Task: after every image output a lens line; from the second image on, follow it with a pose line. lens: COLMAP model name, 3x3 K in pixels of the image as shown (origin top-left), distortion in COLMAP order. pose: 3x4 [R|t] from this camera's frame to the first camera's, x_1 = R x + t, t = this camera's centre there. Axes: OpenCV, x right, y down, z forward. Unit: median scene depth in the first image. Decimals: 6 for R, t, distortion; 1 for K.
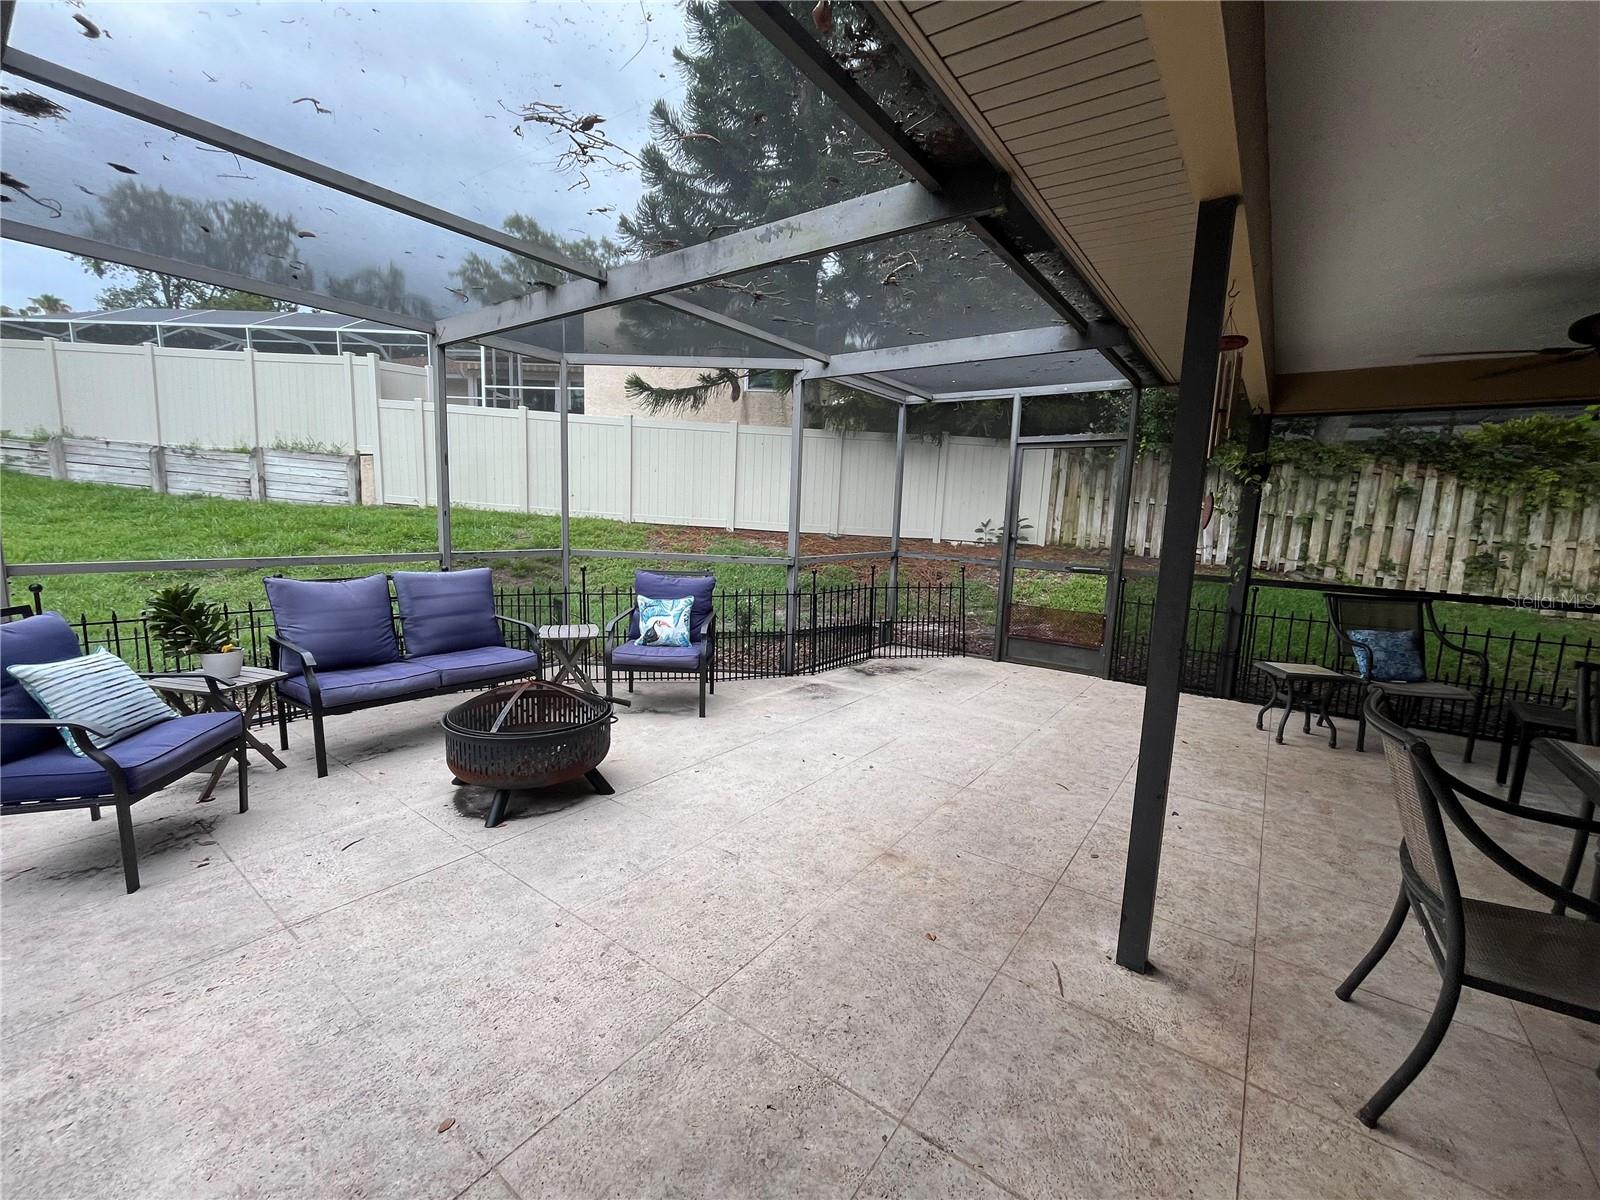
lens RADIAL K [[649.7, 0, 799.1], [0, 649.7, 600.8], [0, 0, 1]] dist [-0.002453, -0.000272]
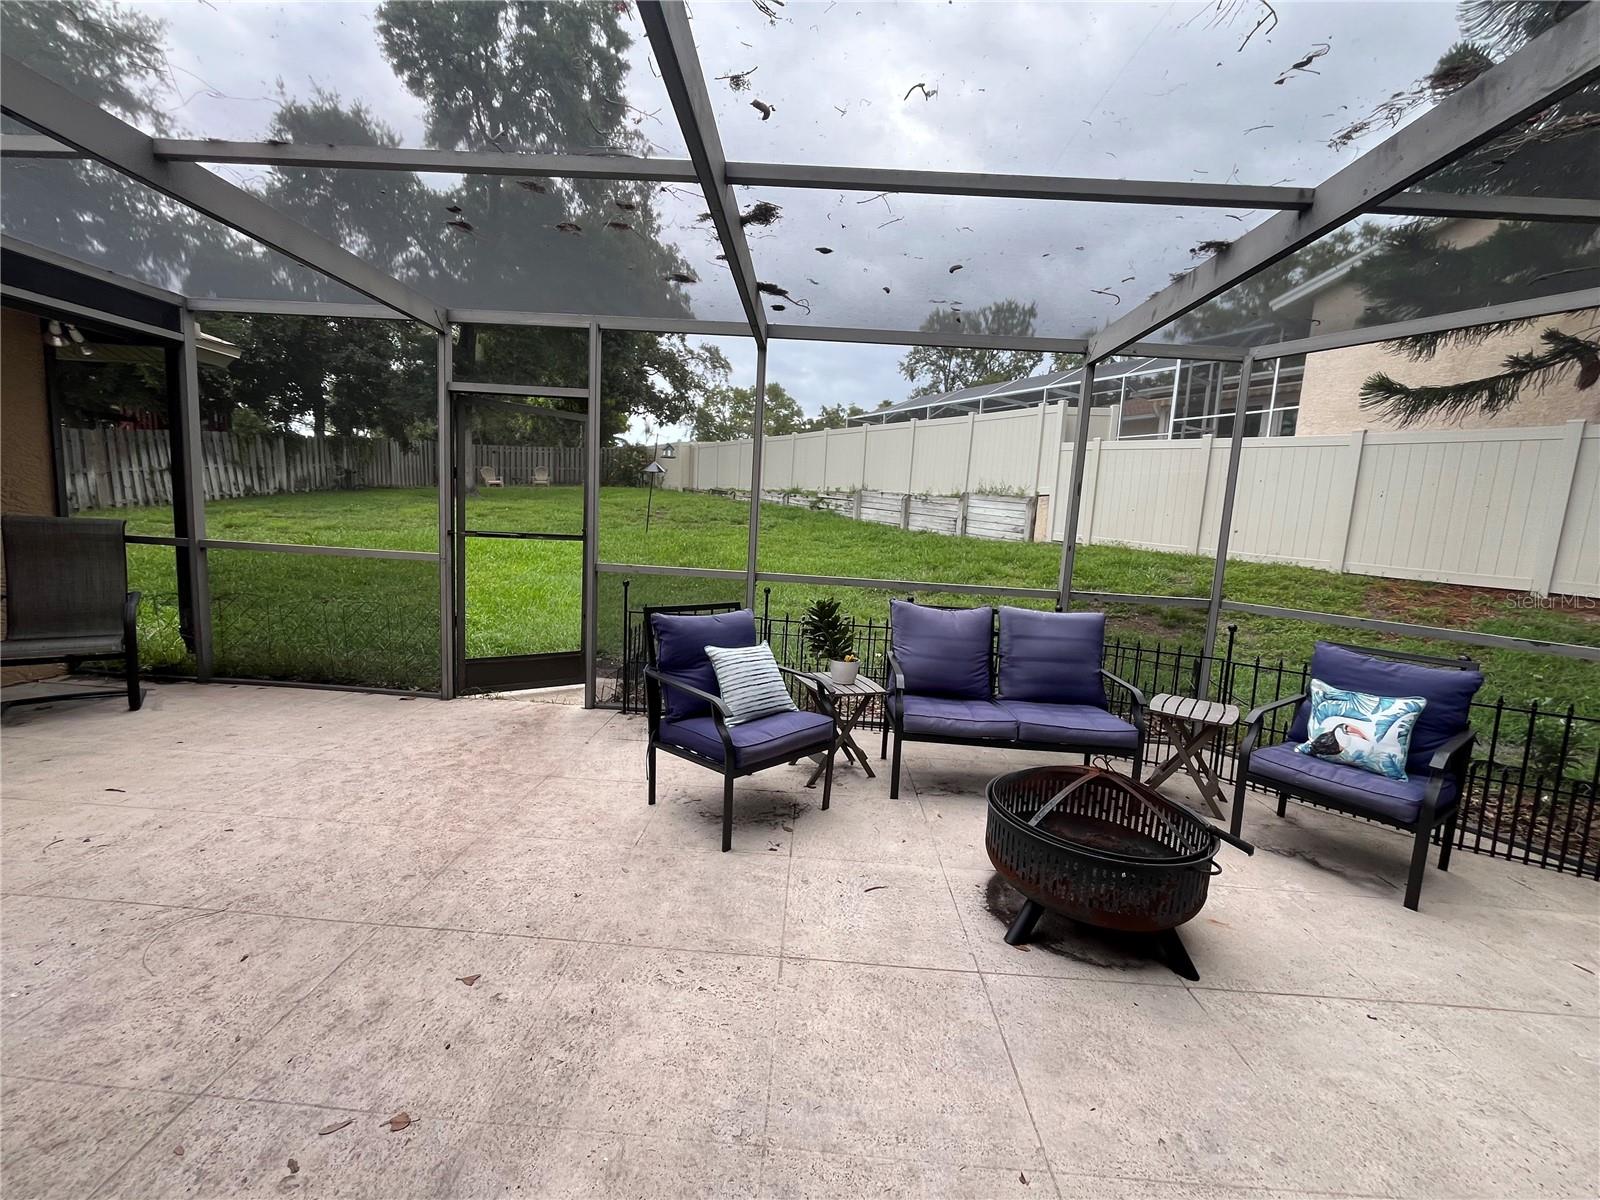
lens RADIAL K [[649.7, 0, 800.9], [0, 649.7, 599.2], [0, 0, 1]] dist [-0.002453, -0.000272]
pose [[0.572274, 0.095237, -0.814514, -0.014716], [-0.148794, 0.988806, 0.011074, -0.018740], [0.806451, 0.114857, 0.580038, 0.182563]]
